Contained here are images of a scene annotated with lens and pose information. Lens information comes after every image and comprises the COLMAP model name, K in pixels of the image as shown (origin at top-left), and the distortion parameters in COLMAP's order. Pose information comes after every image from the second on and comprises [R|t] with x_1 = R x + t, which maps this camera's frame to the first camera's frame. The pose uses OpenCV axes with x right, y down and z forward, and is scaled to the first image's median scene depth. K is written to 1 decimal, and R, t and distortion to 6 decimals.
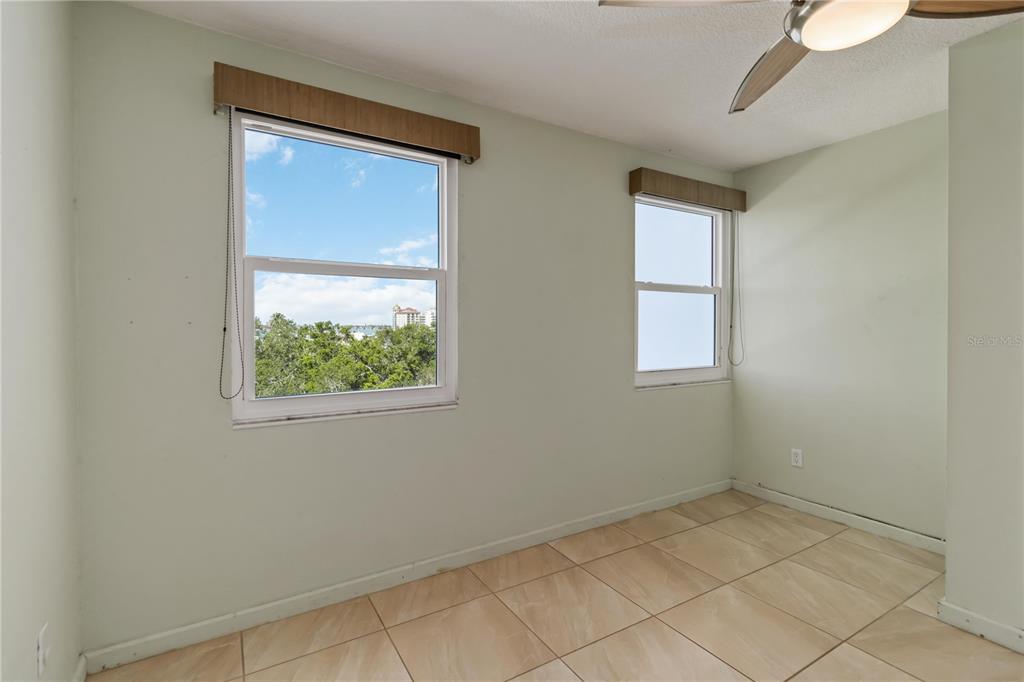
lens RADIAL K [[478.4, 0, 510.4], [0, 478.4, 334.4], [0, 0, 1]] dist [0.005272, 0.000829]
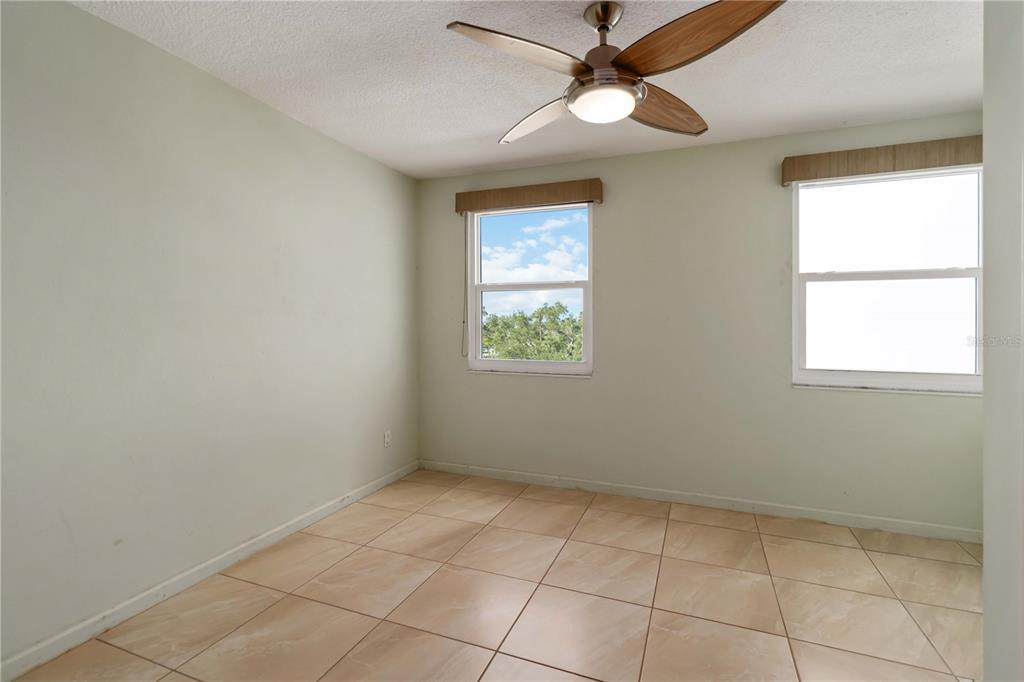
lens RADIAL K [[478.4, 0, 512.8], [0, 478.4, 334.0], [0, 0, 1]] dist [0.005272, 0.000829]
pose [[0.605138, 0.020450, -0.795858, 0.754262], [-0.016578, 0.999777, 0.013084, 0.007315], [0.795948, 0.005277, 0.605342, -0.033923]]
